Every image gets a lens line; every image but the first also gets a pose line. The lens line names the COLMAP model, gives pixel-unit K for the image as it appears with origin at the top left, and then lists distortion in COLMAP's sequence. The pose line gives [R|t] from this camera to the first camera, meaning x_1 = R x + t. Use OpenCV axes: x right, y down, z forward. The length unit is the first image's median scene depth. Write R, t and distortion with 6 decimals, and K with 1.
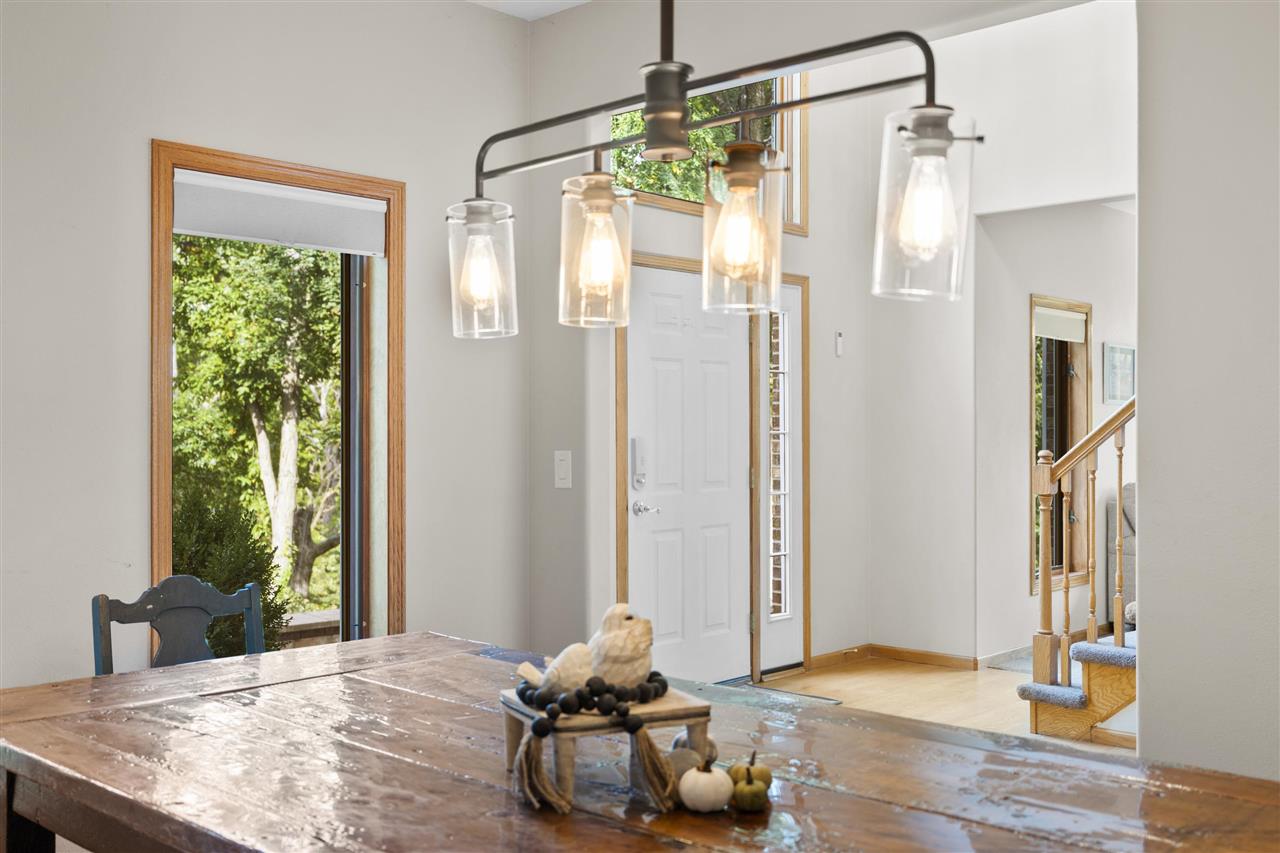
lens RADIAL K [[1259.1, 0, 643.7], [0, 1259.1, 425.7], [0, 0, 1]] dist [0.003830, 0.000000]
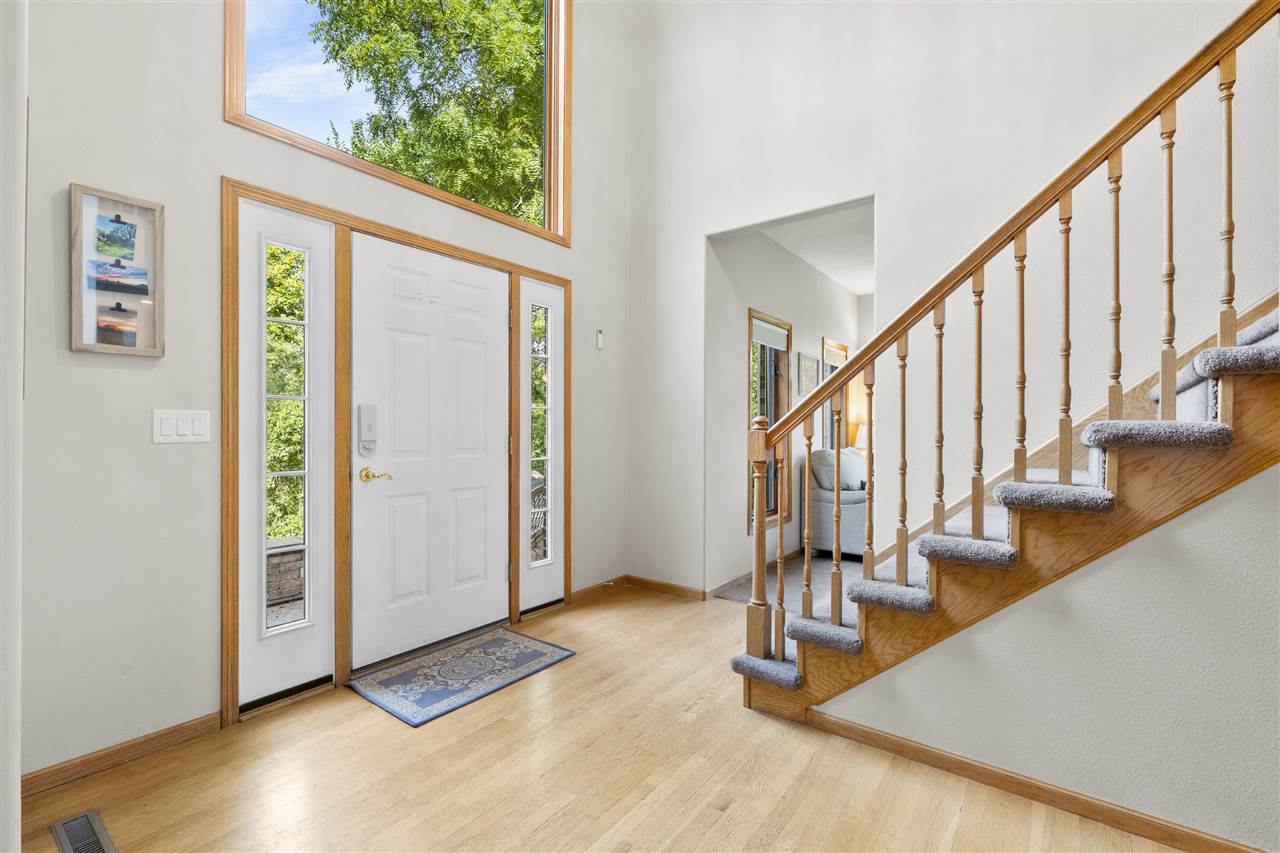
lens RADIAL K [[559.8, 0, 634.9], [0, 559.8, 427.6], [0, 0, 1]] dist [-0.002216, -0.000455]
pose [[0.995859, 0.004752, 0.090787, 0.145498], [-0.005094, 0.999981, 0.003531, 0.021658], [-0.090769, -0.003978, 0.995864, 0.459417]]
